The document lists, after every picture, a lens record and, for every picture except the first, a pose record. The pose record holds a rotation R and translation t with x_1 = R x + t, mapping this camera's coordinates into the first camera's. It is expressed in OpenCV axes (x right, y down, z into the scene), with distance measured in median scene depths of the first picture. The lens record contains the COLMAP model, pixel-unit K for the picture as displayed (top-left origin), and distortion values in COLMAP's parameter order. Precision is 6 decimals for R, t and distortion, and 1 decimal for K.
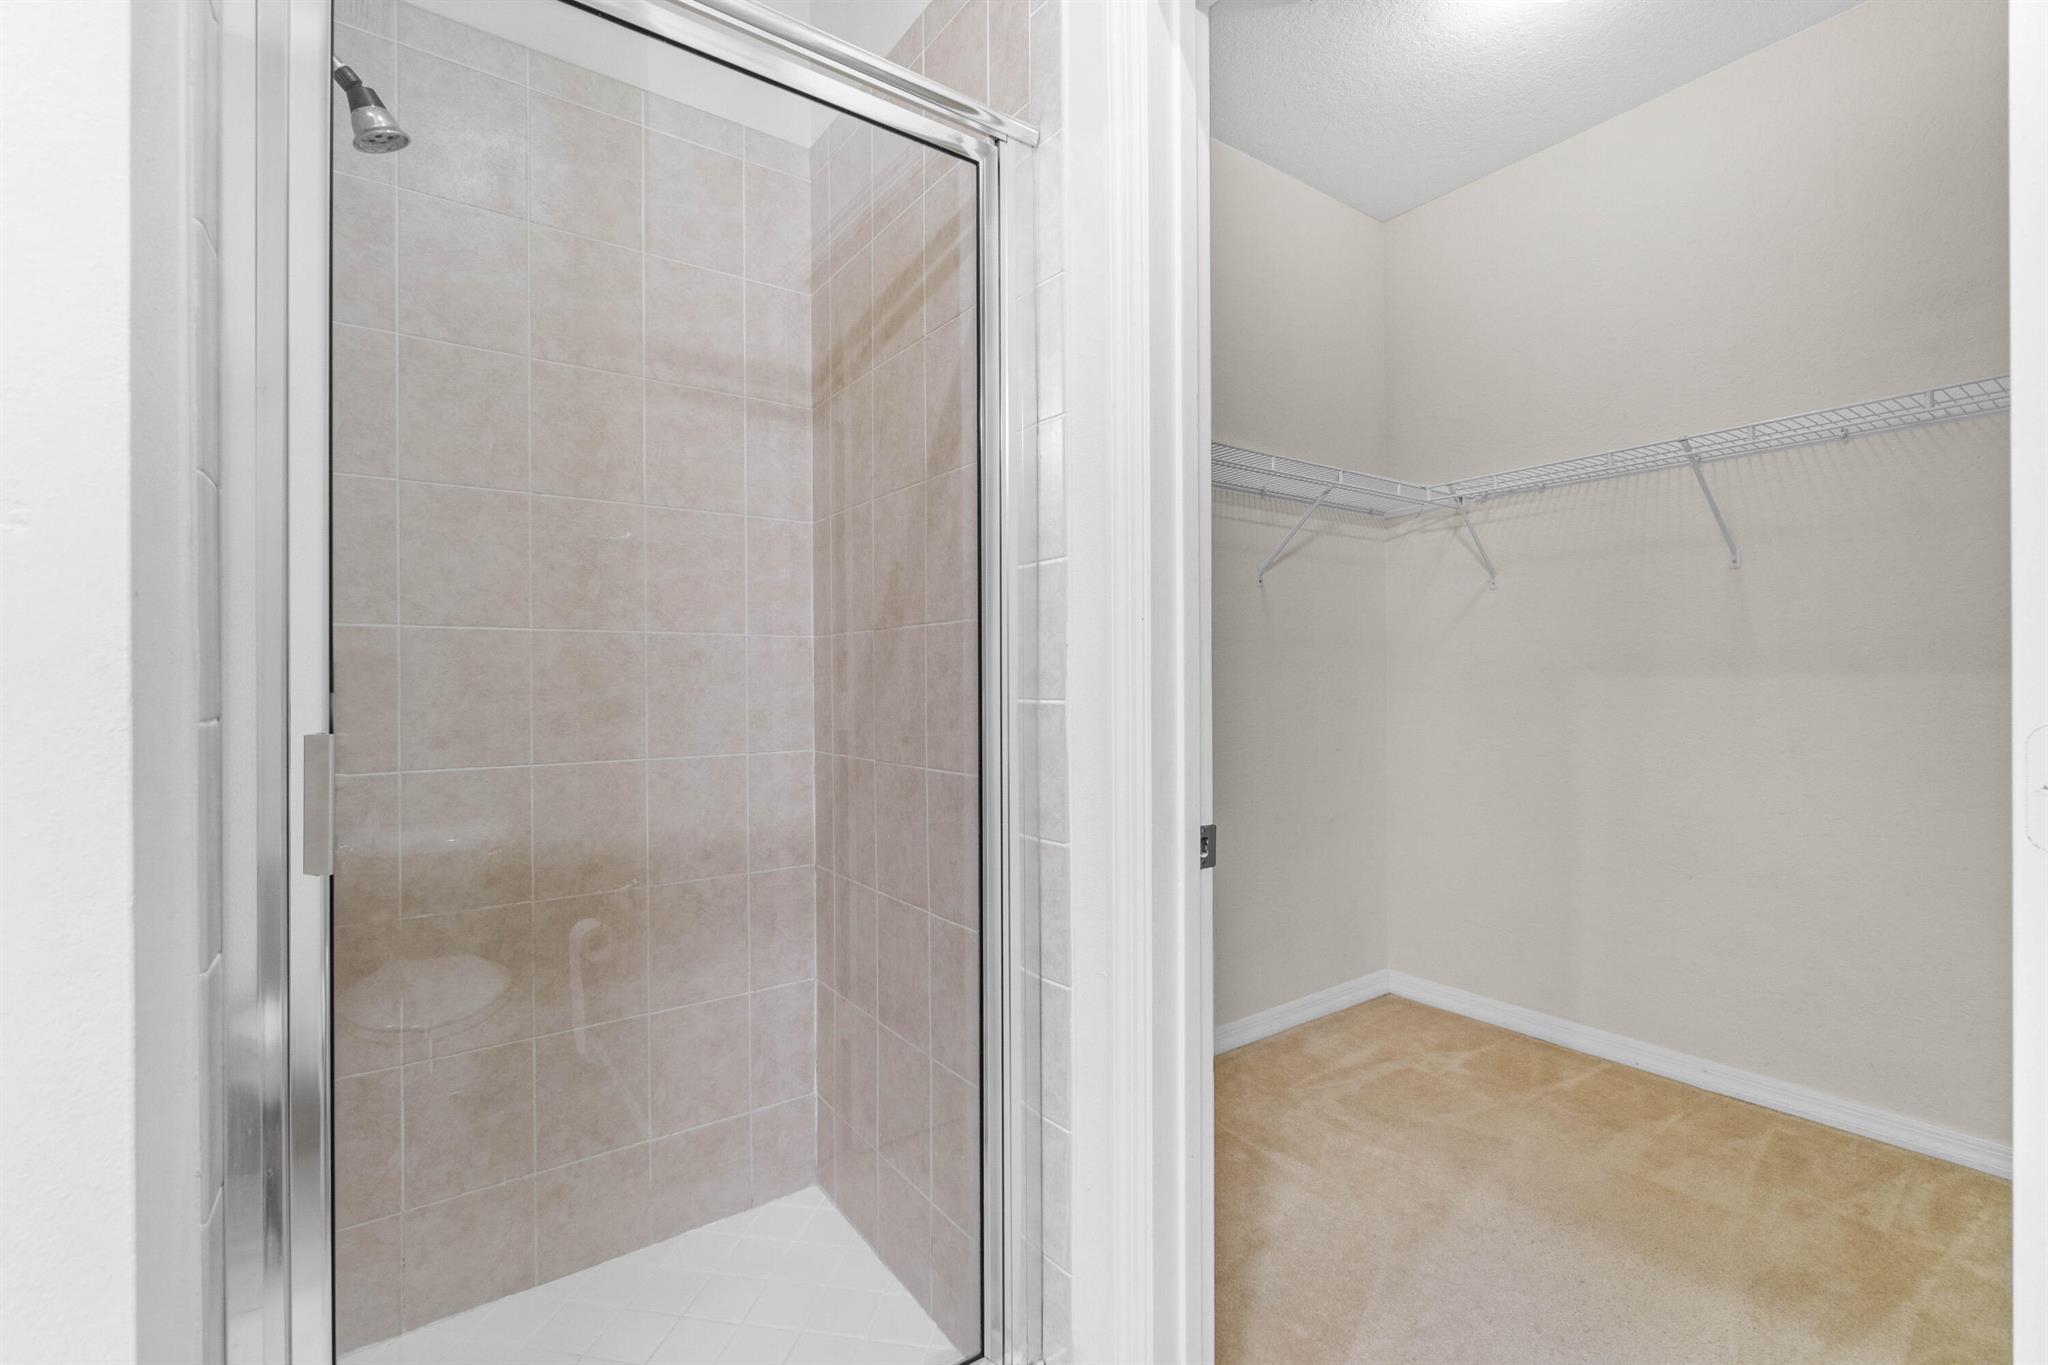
lens RADIAL K [[890.9, 0, 1024.3], [0, 890.9, 681.4], [0, 0, 1]] dist [-0.004706, 0.002060]
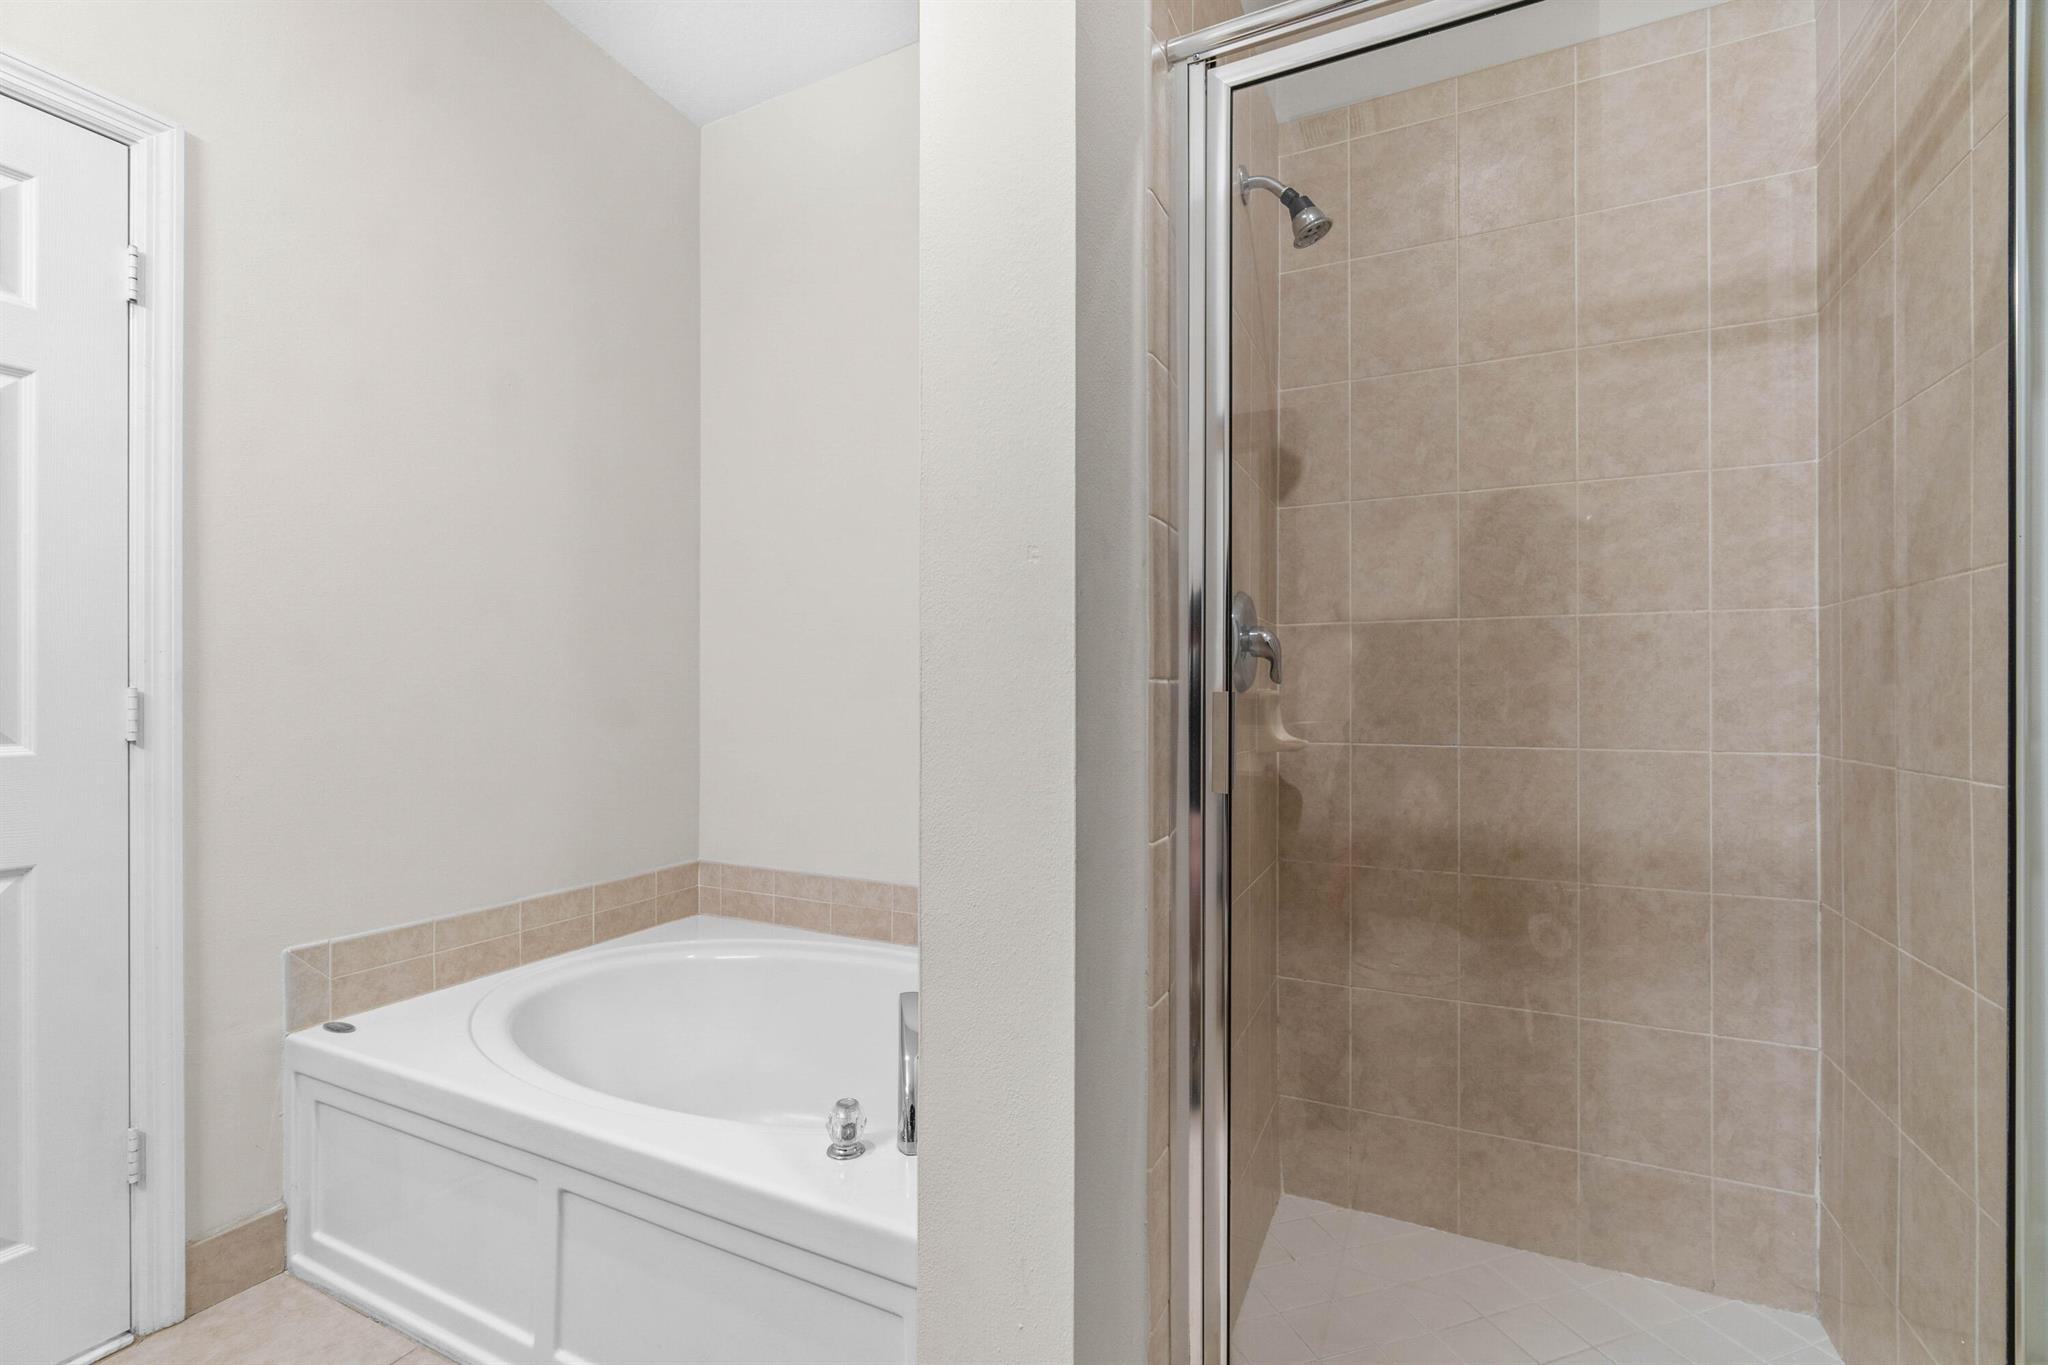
lens RADIAL K [[890.9, 0, 1025.3], [0, 890.9, 689.6], [0, 0, 1]] dist [-0.004706, 0.002060]
pose [[0.478329, 0.000036, -0.878181, 0.121509], [-0.001171, 0.999999, -0.000596, 0.024575], [0.878180, 0.001313, 0.478329, 0.028746]]
